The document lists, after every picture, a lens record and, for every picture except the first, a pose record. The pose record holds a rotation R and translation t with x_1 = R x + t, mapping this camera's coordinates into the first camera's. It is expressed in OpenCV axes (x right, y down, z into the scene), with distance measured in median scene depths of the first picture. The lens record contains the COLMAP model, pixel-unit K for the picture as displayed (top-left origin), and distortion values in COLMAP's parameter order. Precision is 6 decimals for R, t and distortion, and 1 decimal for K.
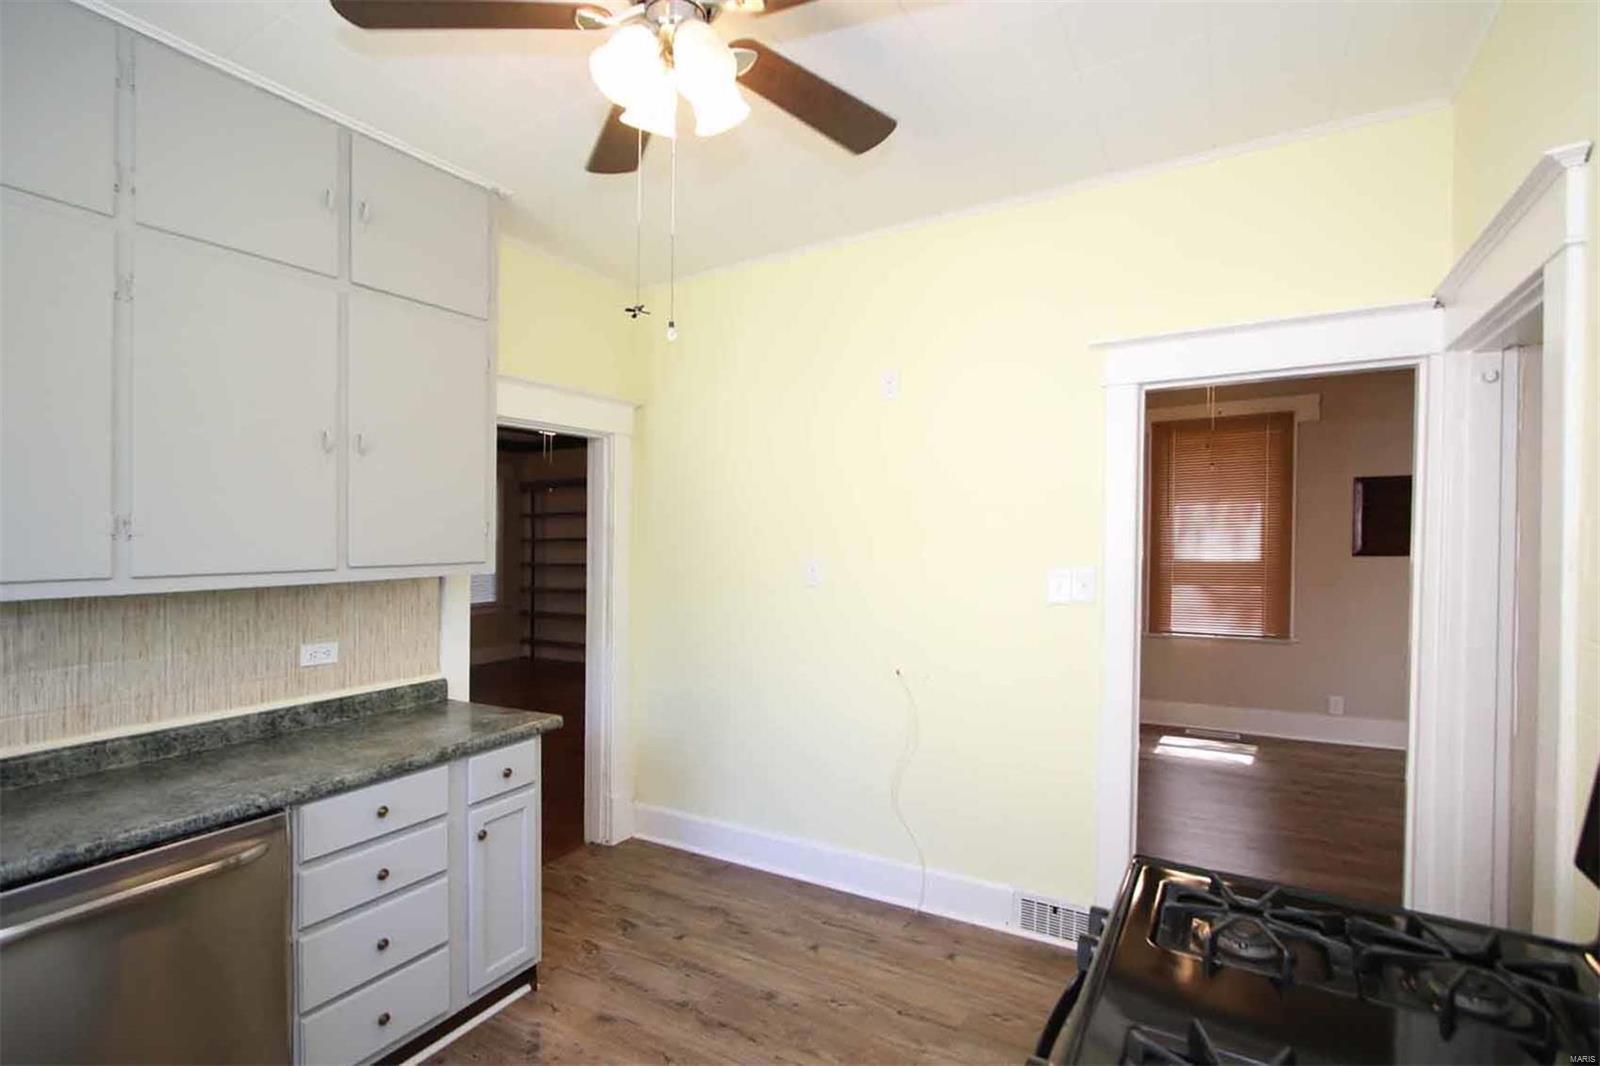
lens RADIAL K [[744.7, 0, 800.4], [0, 744.7, 579.9], [0, 0, 1]] dist [-0.002113, -0.000280]
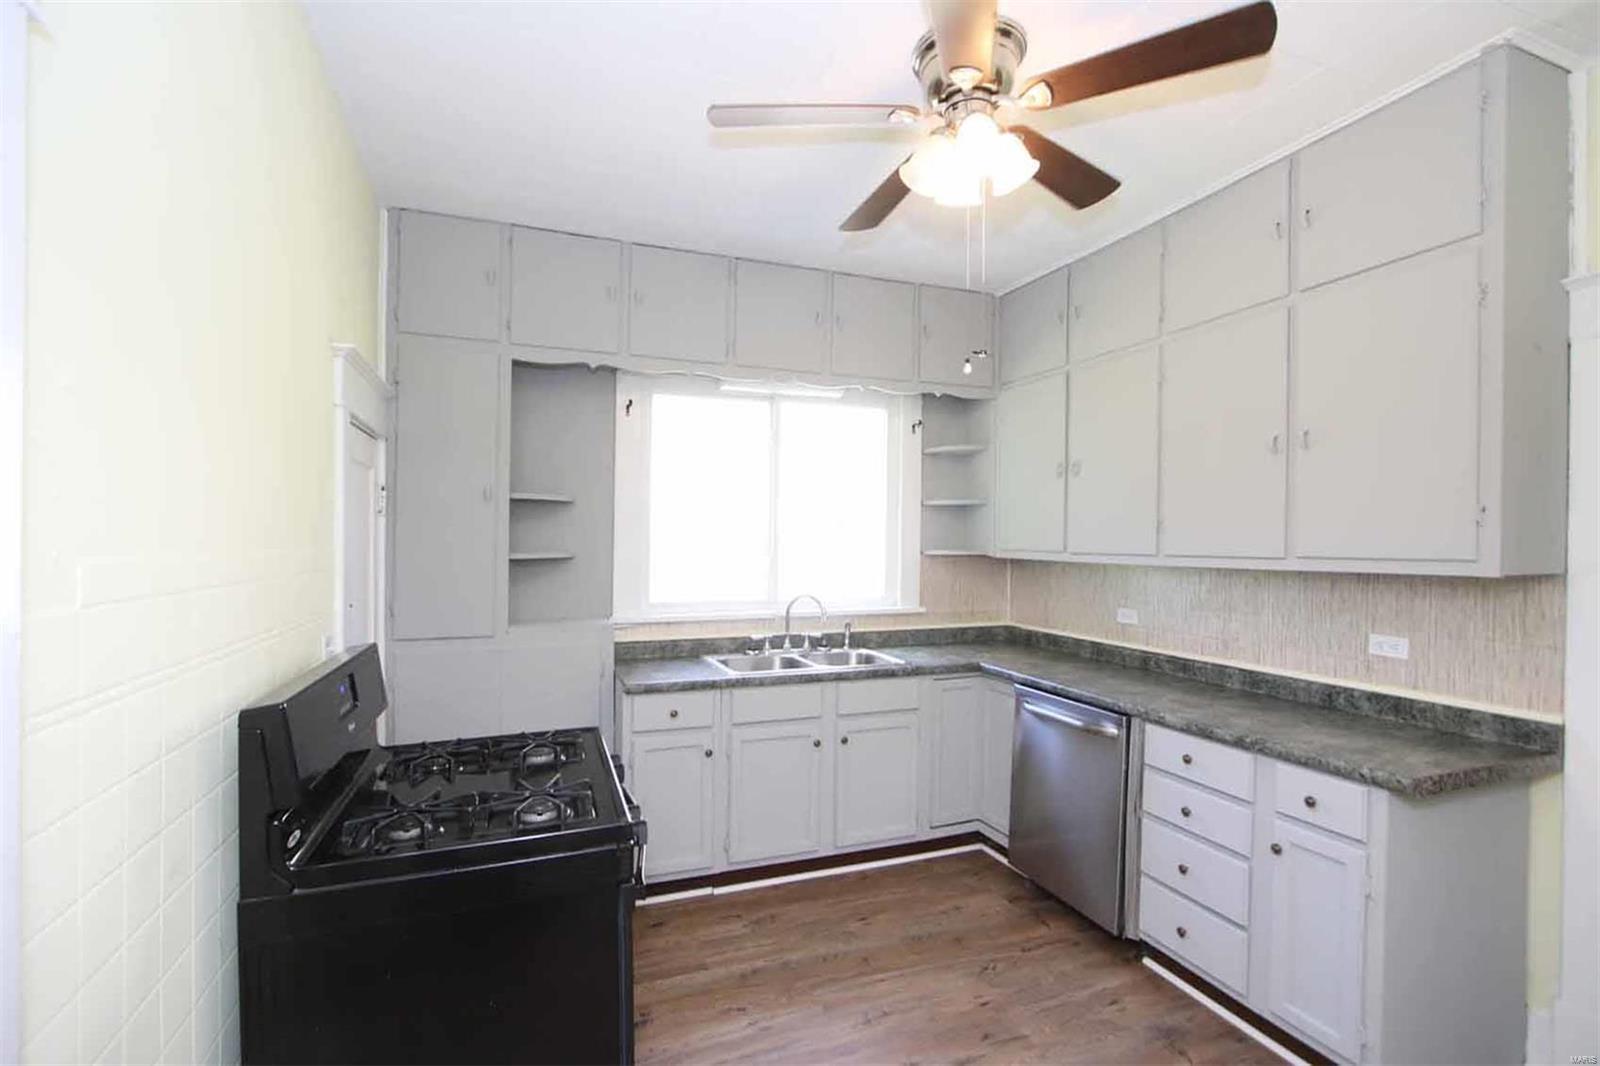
lens RADIAL K [[734.4, 0, 790.4], [0, 734.4, 533.5], [0, 0, 1]] dist [-0.000527, -0.000470]
pose [[-0.637259, 0.007666, -0.770611, 0.693207], [-0.030472, 0.998918, 0.035136, -0.068212], [0.770047, 0.045873, -0.636336, 1.142319]]
